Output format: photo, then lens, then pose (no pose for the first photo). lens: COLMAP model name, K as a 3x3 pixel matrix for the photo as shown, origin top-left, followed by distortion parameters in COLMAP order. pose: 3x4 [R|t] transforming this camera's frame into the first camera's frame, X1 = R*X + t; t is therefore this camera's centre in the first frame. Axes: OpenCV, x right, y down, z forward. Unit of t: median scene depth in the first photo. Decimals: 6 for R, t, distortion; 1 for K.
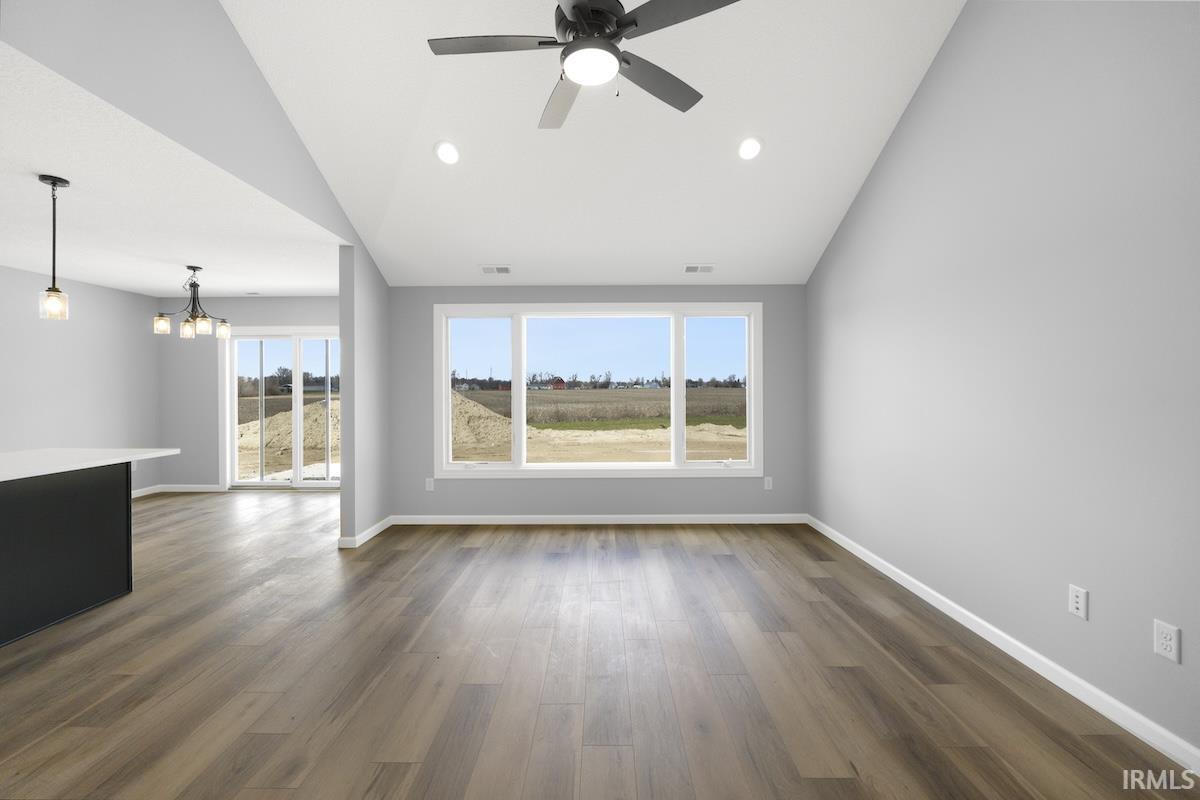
lens RADIAL K [[500.0, 0, 598.0], [0, 500.0, 386.2], [0, 0, 1]] dist [-0.008779, 0.000779]
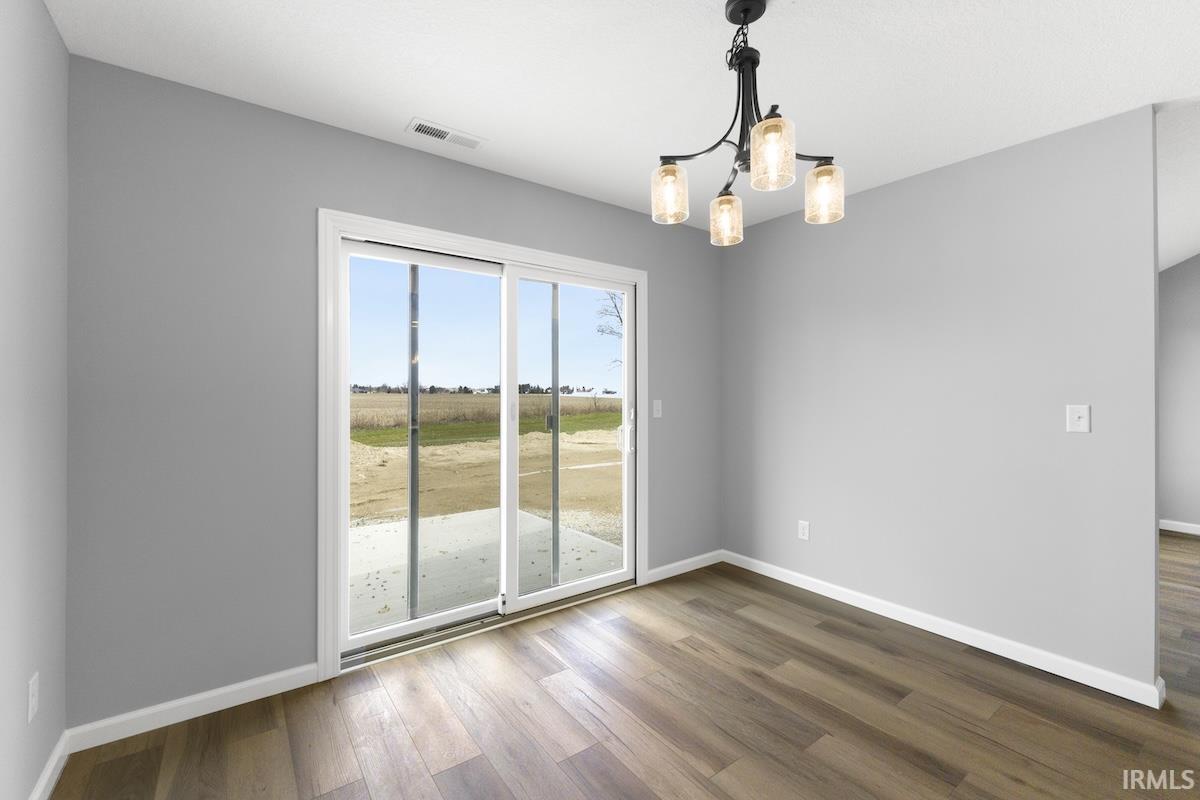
lens RADIAL K [[500.0, 0, 600.3], [0, 500.0, 396.8], [0, 0, 1]] dist [-0.008779, 0.000779]
pose [[0.799908, 0.004568, 0.600105, -1.081578], [-0.009948, 0.999935, 0.005649, 0.011517], [-0.600040, -0.010488, 0.799902, 0.804023]]
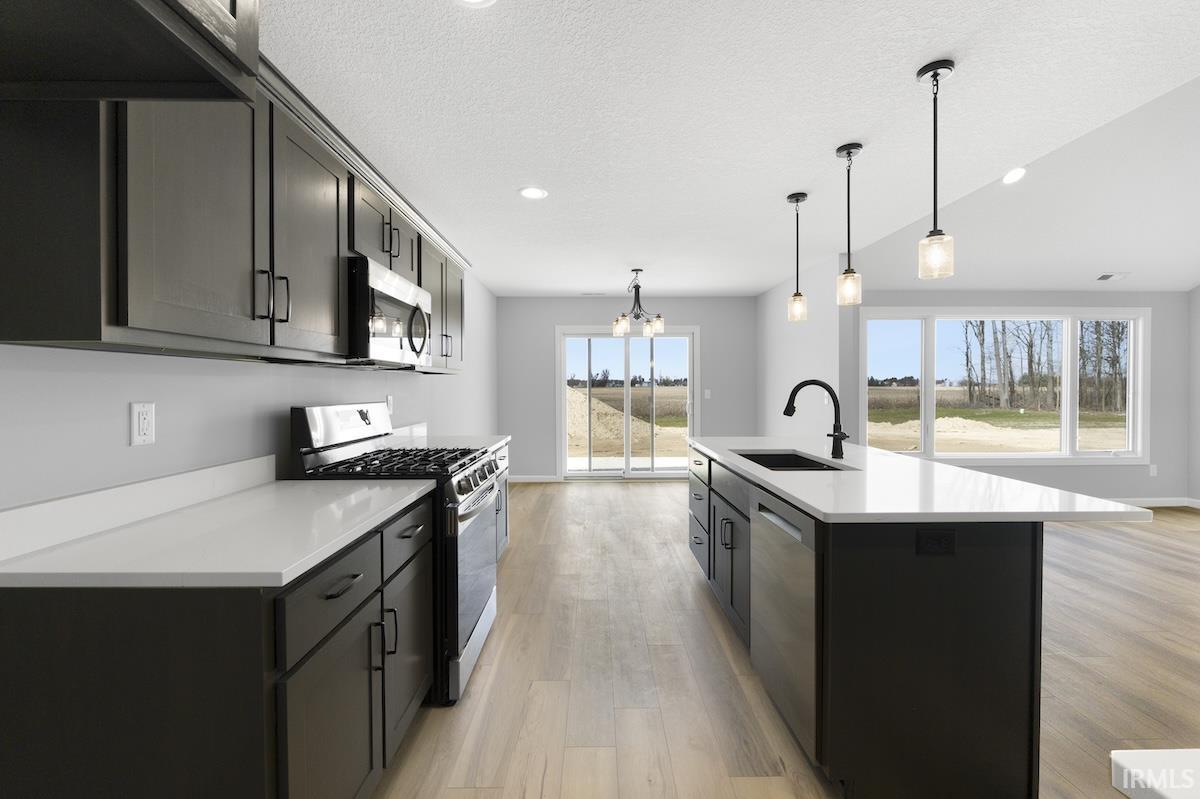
lens RADIAL K [[500.0, 0, 604.1], [0, 500.0, 395.7], [0, 0, 1]] dist [-0.008779, 0.000779]
pose [[0.999712, 0.003684, 0.023694, -0.911661], [-0.004212, 0.999743, 0.022278, 0.006898], [-0.023606, -0.022372, 0.999471, -0.076499]]
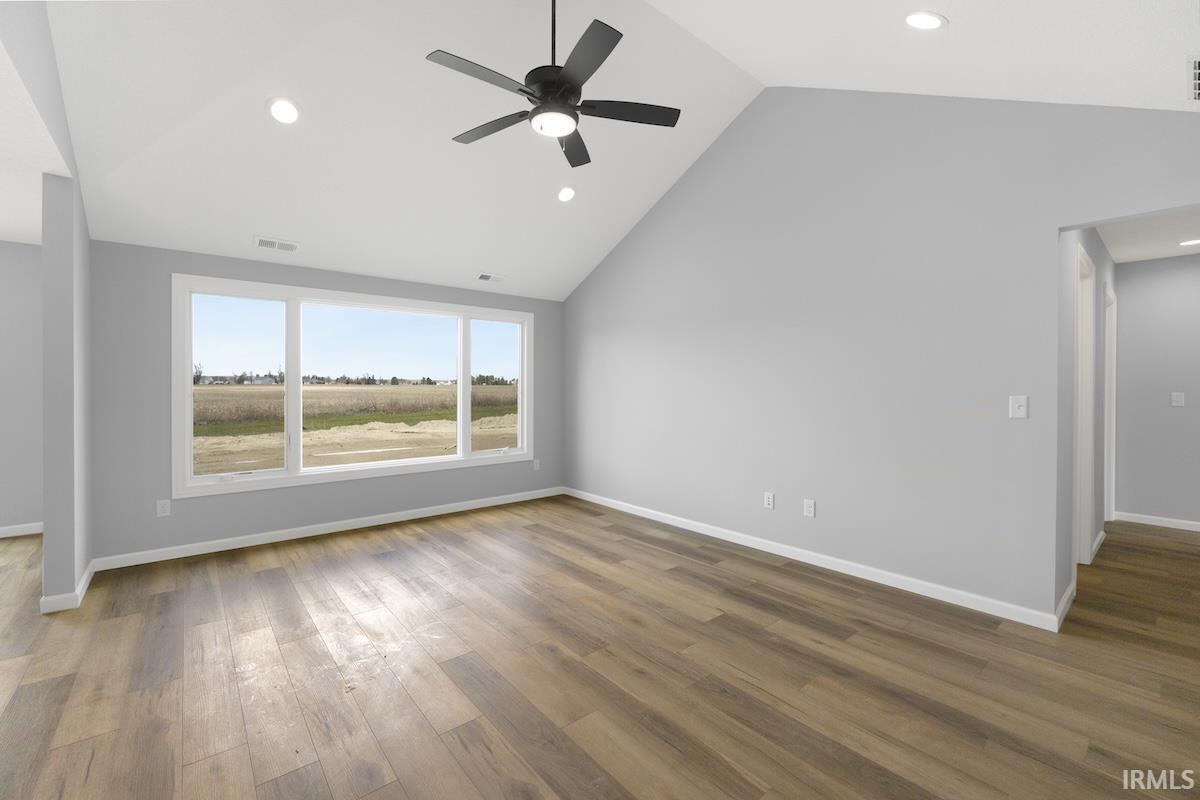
lens RADIAL K [[500.0, 0, 597.4], [0, 500.0, 389.8], [0, 0, 1]] dist [-0.008779, 0.000779]
pose [[0.765346, 0.001424, 0.643617, -0.316794], [-0.009372, 0.999916, 0.008932, 0.002113], [-0.643551, -0.012868, 0.765295, -0.008988]]
